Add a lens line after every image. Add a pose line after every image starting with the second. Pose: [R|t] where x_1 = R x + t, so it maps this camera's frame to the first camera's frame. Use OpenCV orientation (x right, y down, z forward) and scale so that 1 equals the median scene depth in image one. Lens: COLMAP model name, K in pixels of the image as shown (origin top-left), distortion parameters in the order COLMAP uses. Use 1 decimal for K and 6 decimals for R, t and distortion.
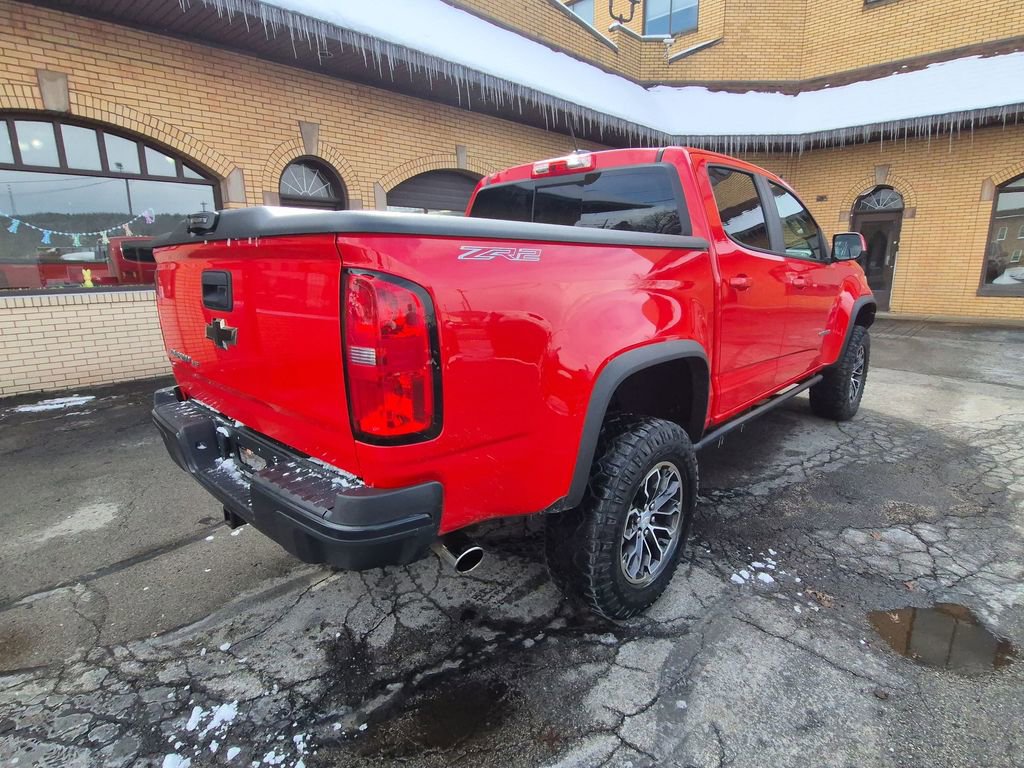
lens RADIAL K [[544.7, 0, 507.3], [0, 544.7, 386.4], [0, 0, 1]] dist [-0.000654, -0.008487]
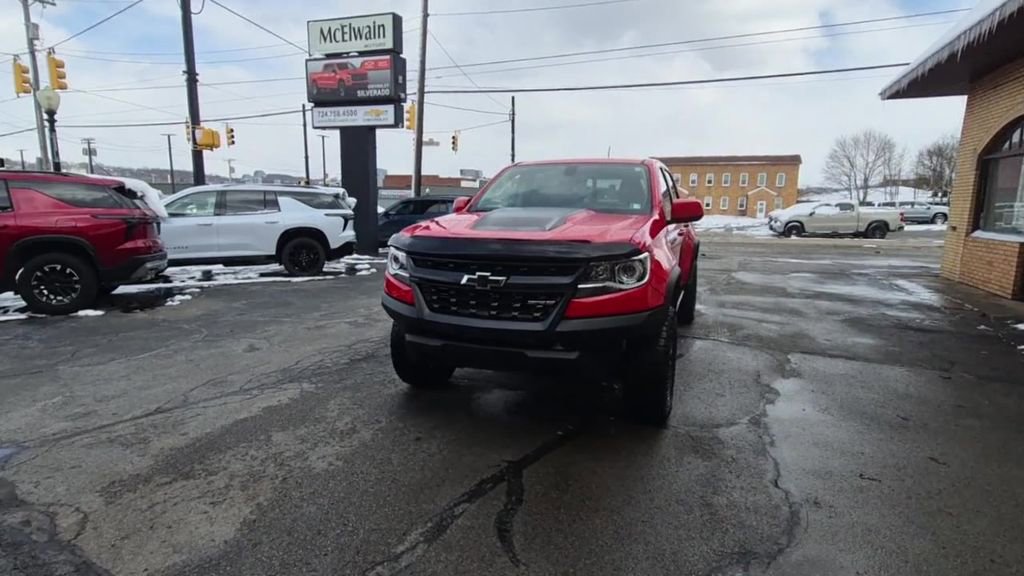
lens RADIAL K [[553.1, 0, 506.1], [0, 553.1, 288.4], [0, 0, 1]] dist [0.006514, -0.003829]
pose [[-0.925780, 0.061732, -0.372988, 1.172667], [-0.086218, 0.926107, 0.367277, -0.656526], [0.368100, 0.372176, -0.852049, 2.563362]]
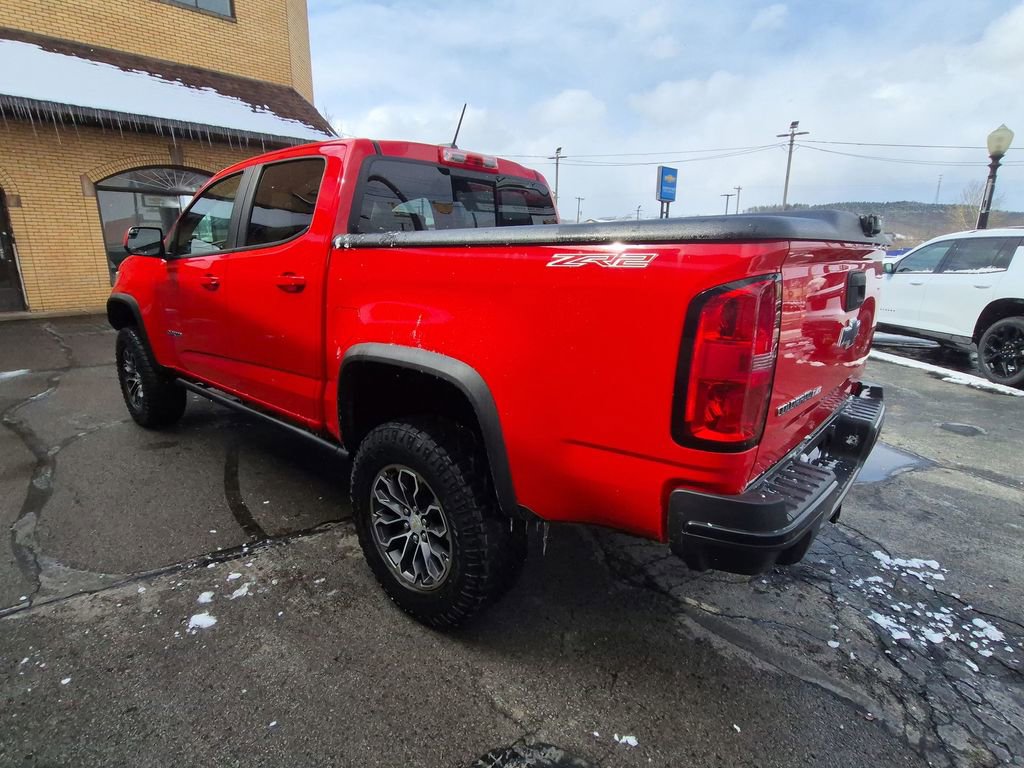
lens RADIAL K [[544.7, 0, 505.6], [0, 544.7, 386.9], [0, 0, 1]] dist [-0.000654, -0.008487]
pose [[-0.033717, -0.234278, 0.971585, -0.831750], [0.219526, 0.946660, 0.235887, -0.209495], [-0.975024, 0.221242, 0.019512, 0.893925]]
